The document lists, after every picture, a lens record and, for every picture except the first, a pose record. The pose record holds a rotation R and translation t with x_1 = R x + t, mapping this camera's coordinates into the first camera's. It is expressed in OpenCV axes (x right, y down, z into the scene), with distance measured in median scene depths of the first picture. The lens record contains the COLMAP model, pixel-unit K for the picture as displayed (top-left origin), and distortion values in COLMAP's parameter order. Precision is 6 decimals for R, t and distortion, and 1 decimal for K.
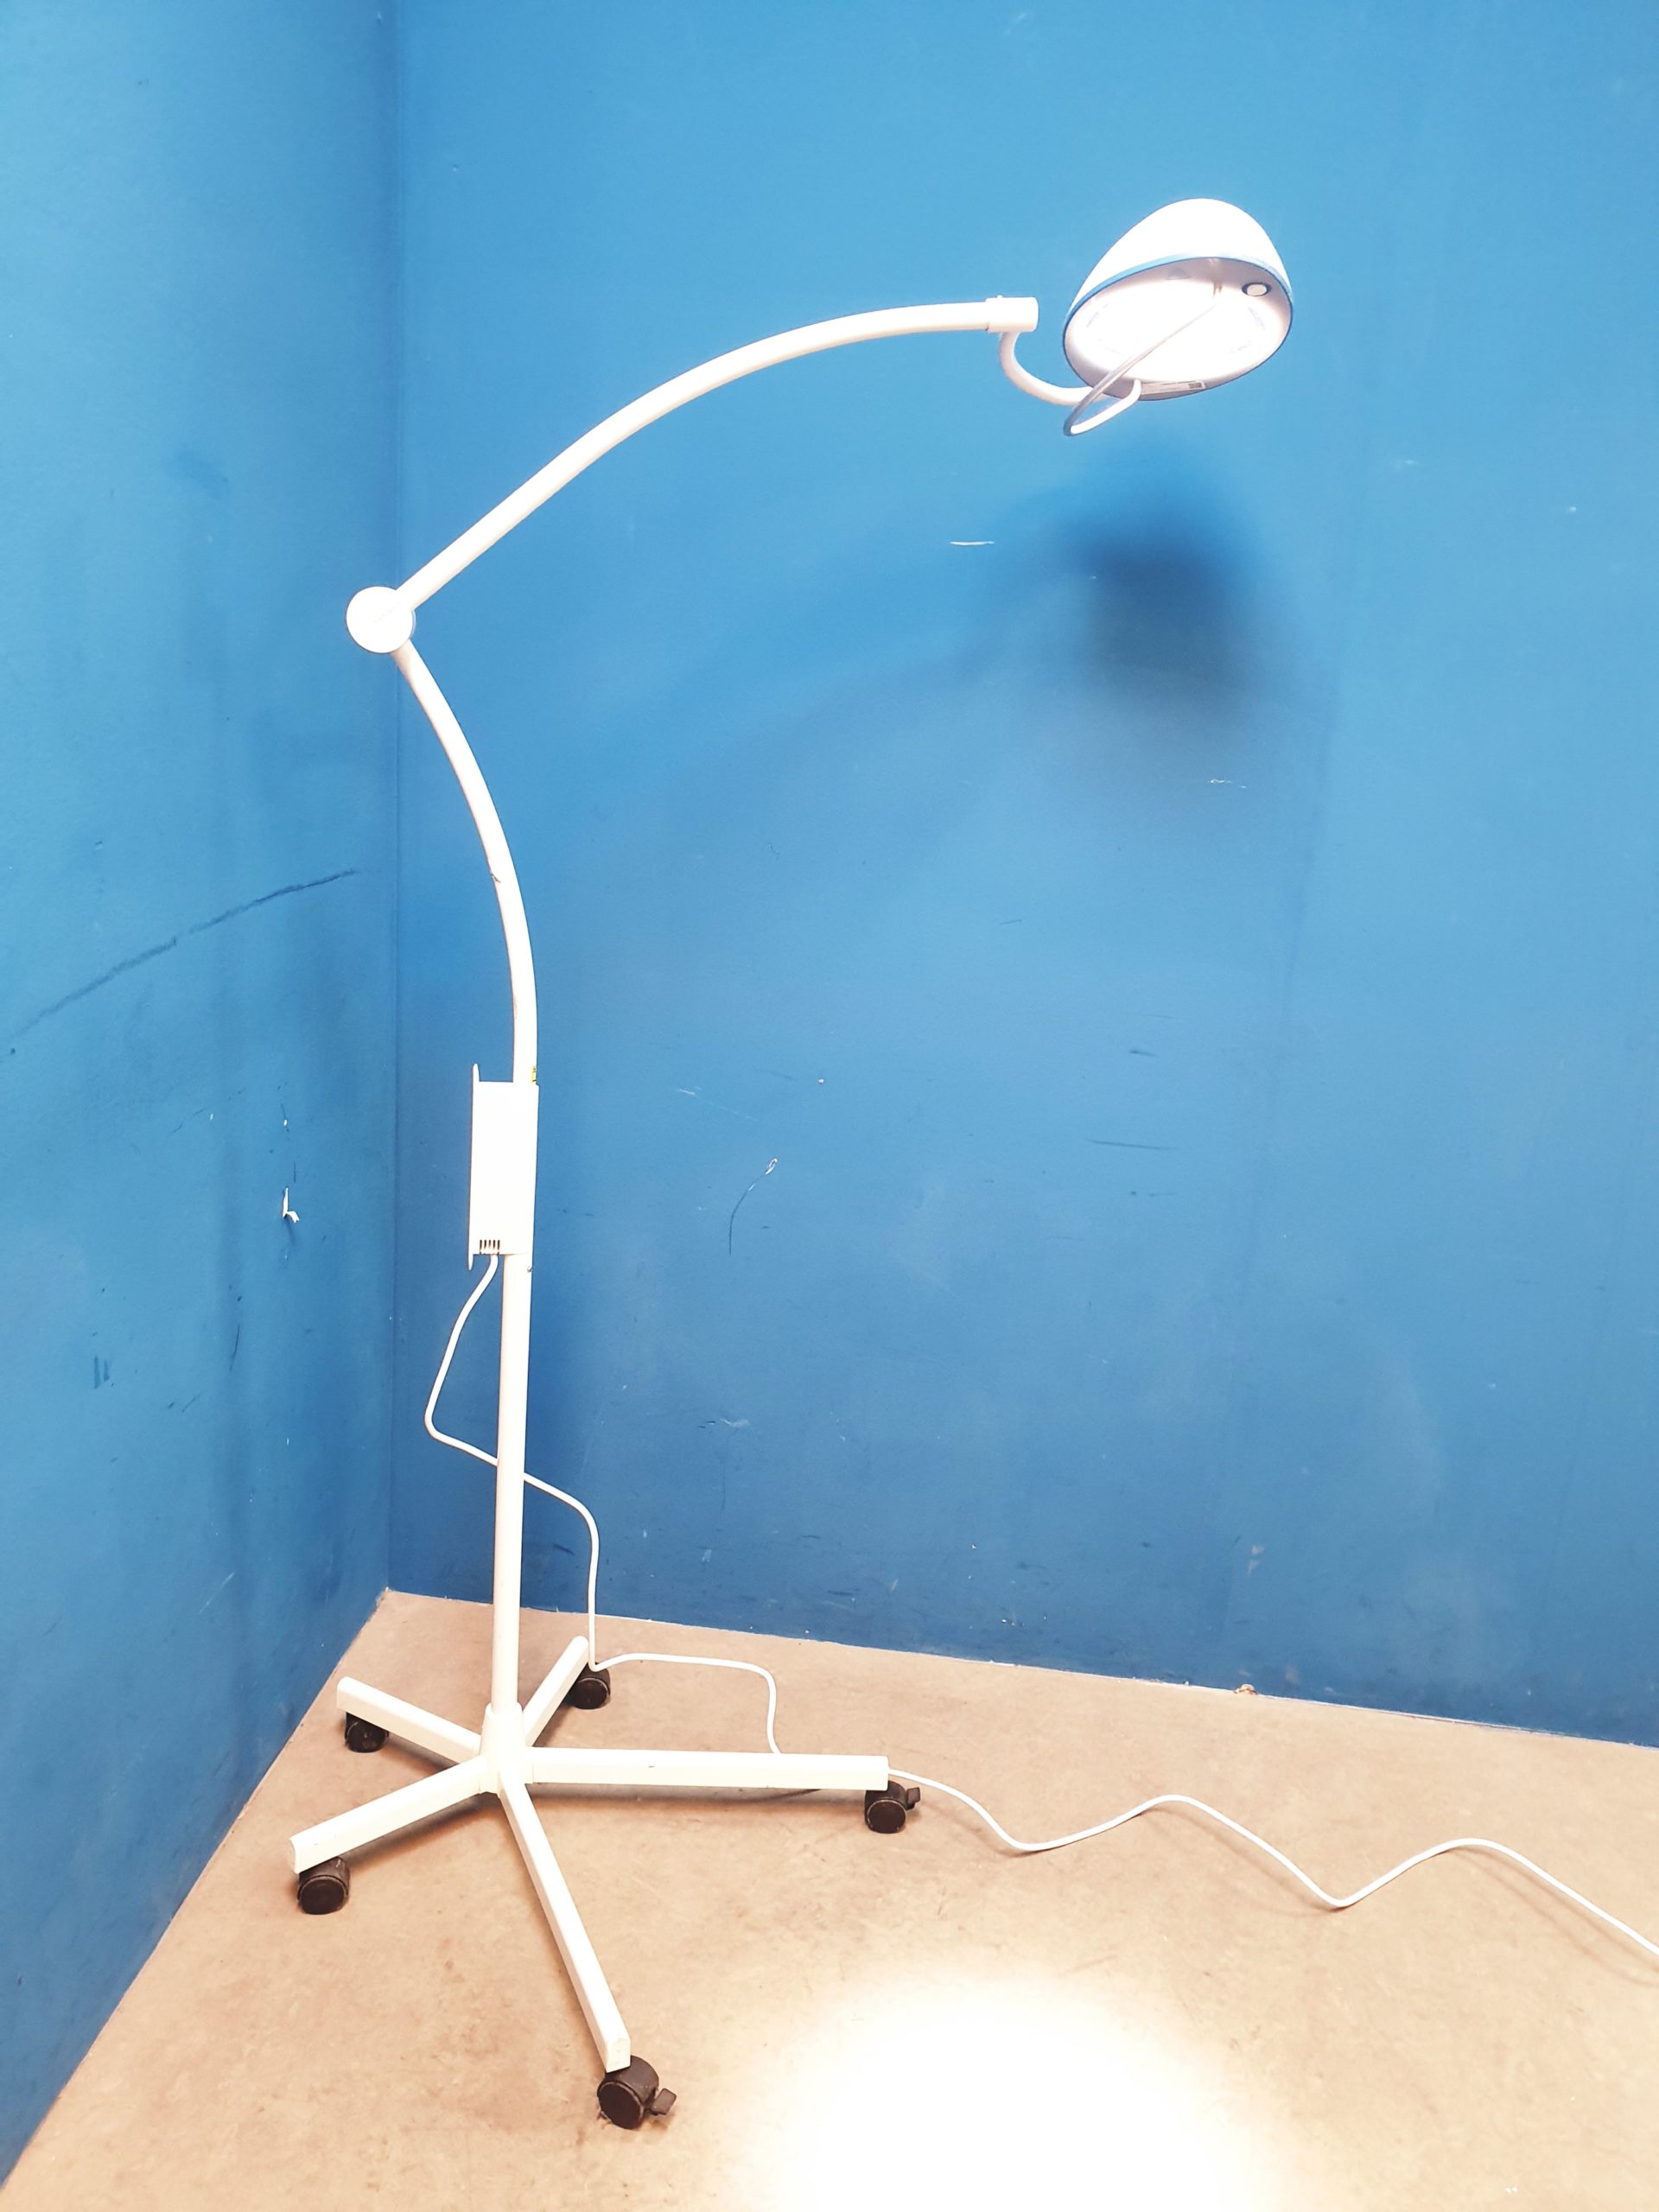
lens RADIAL K [[1734.1, 0, 840.3], [0, 1734.1, 1118.8], [0, 0, 1]] dist [0.006536, 0.036905]
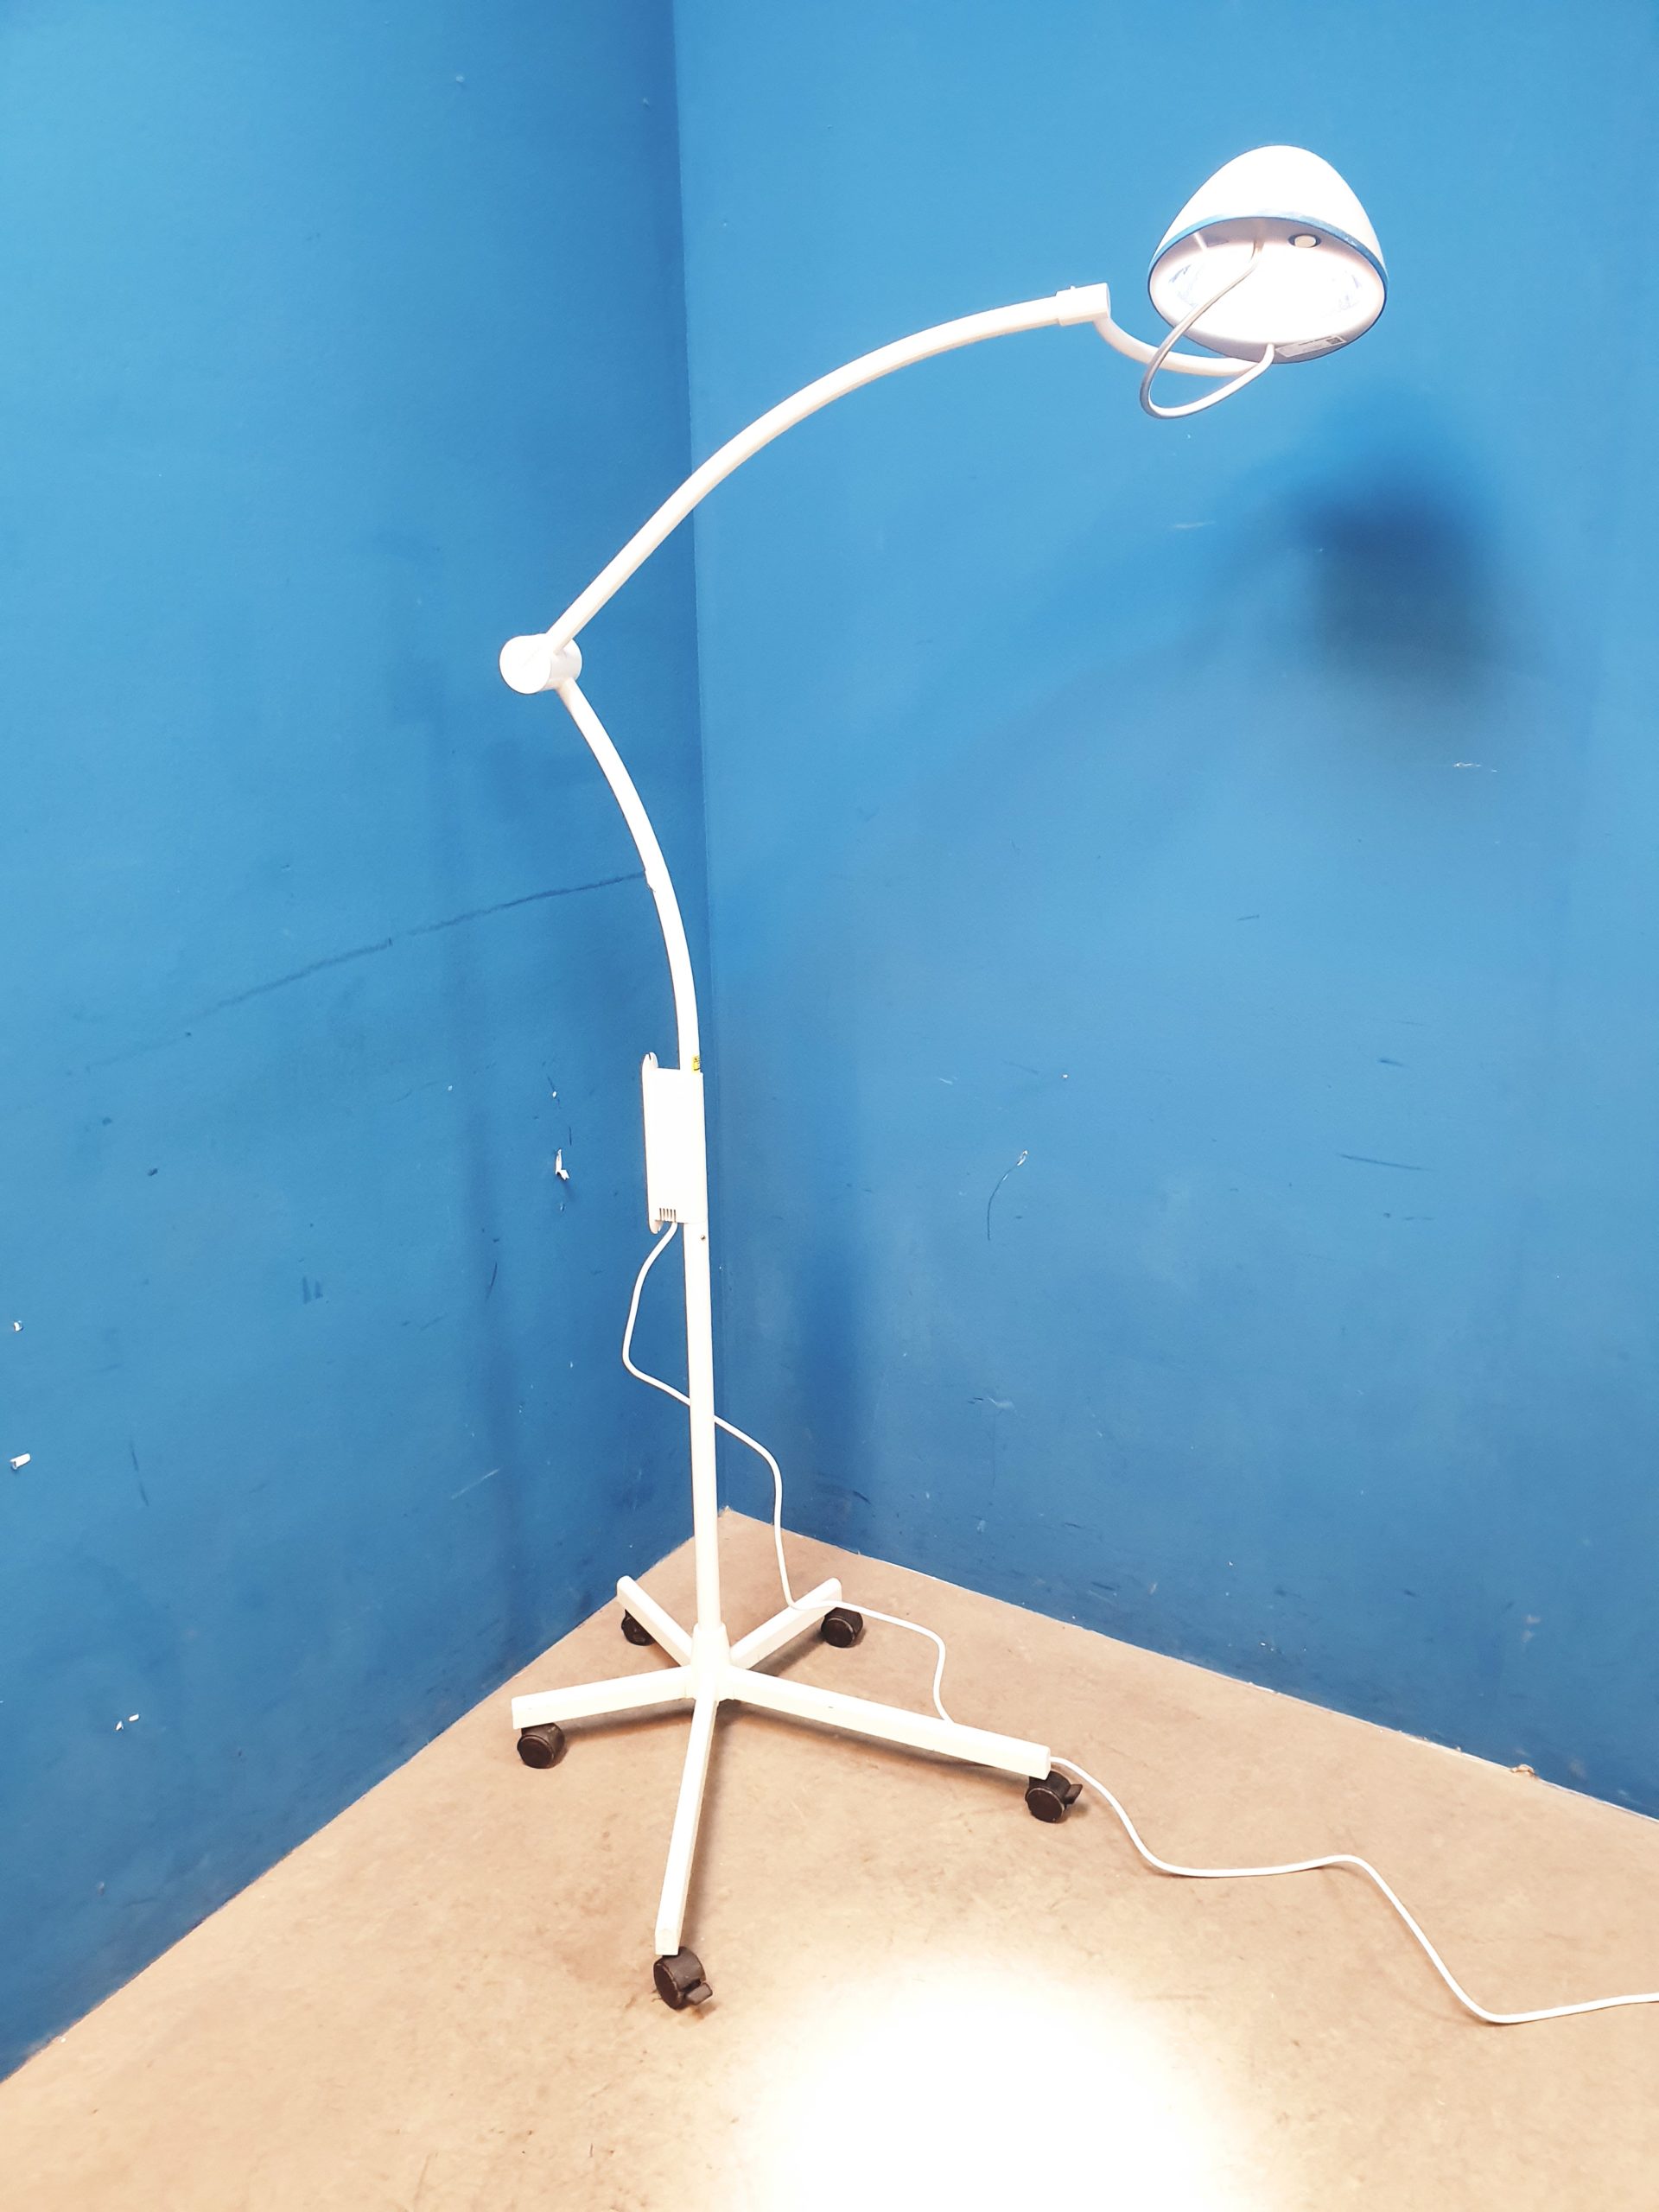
lens RADIAL K [[1734.1, 0, 858.3], [0, 1734.1, 1137.1], [0, 0, 1]] dist [0.006536, 0.036905]
pose [[0.892661, 0.062773, -0.446336, 0.386668], [-0.046555, 0.997799, 0.047223, -0.033374], [0.448318, -0.021375, 0.893619, 0.056735]]
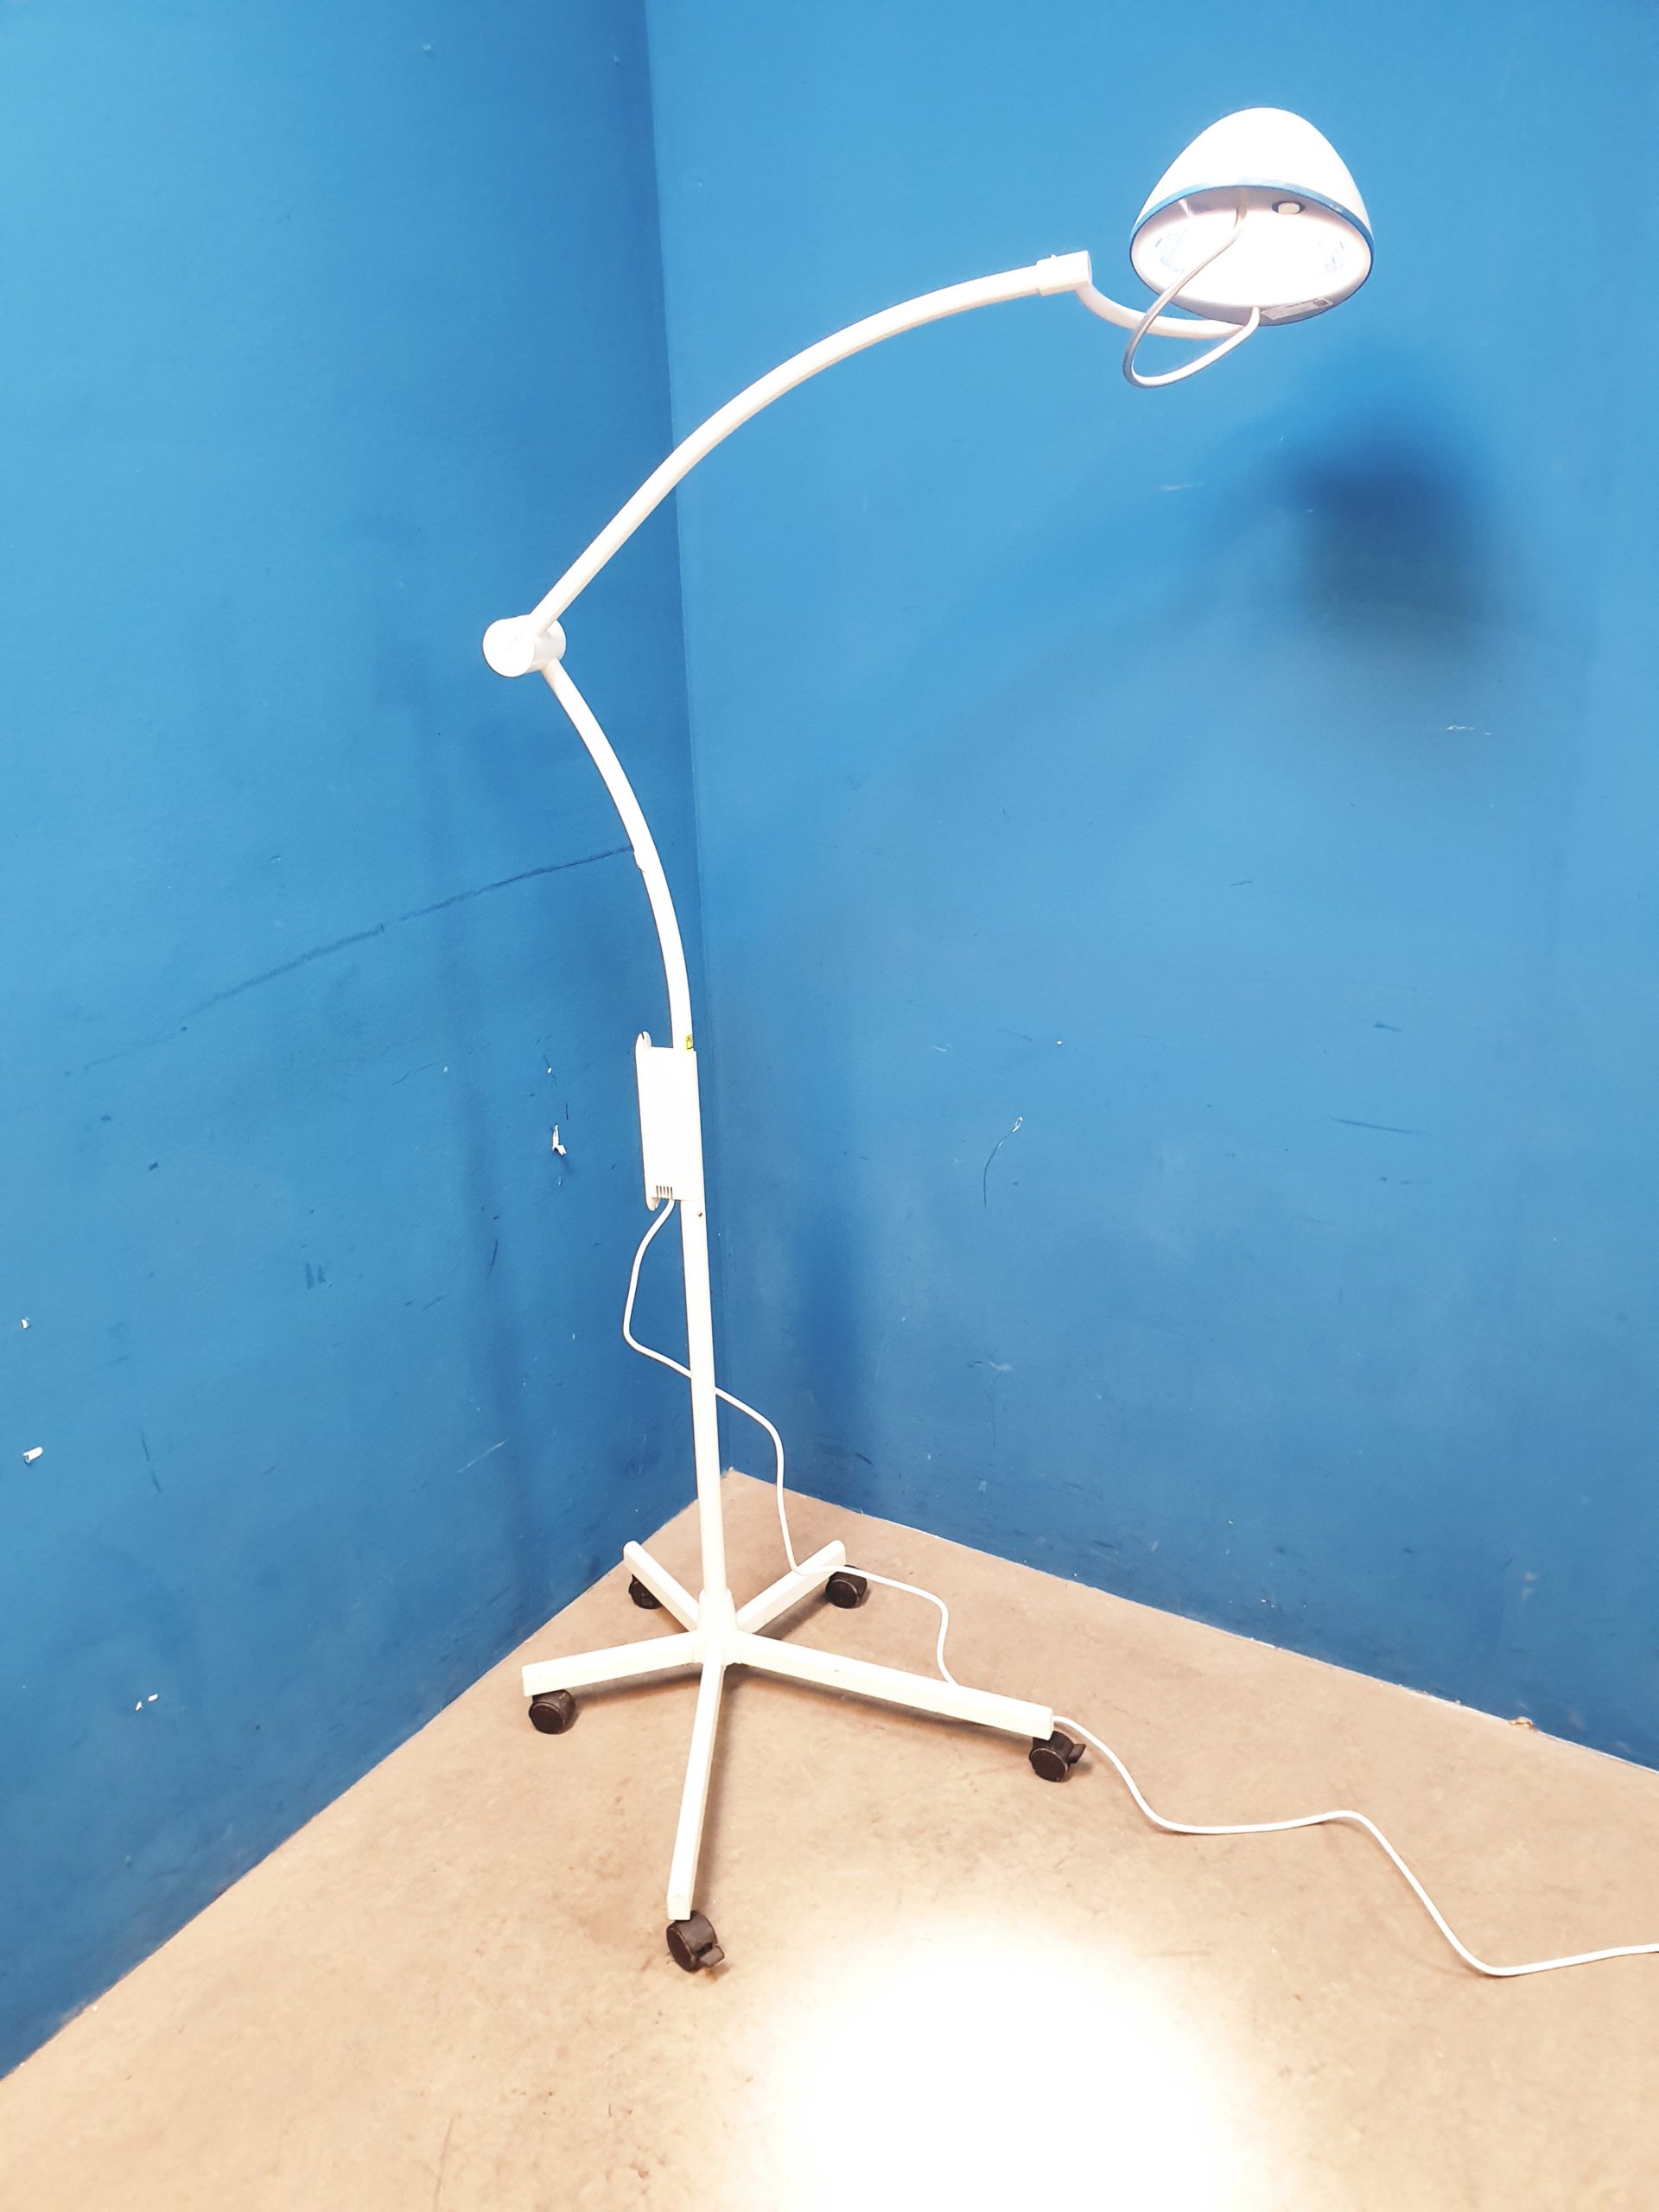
lens RADIAL K [[1734.1, 0, 834.3], [0, 1734.1, 1135.1], [0, 0, 1]] dist [0.006536, 0.036905]
pose [[0.887446, 0.063064, -0.456578, 0.389633], [-0.026700, 0.995966, 0.085671, -0.059945], [0.460138, -0.063837, 0.885549, 0.056724]]
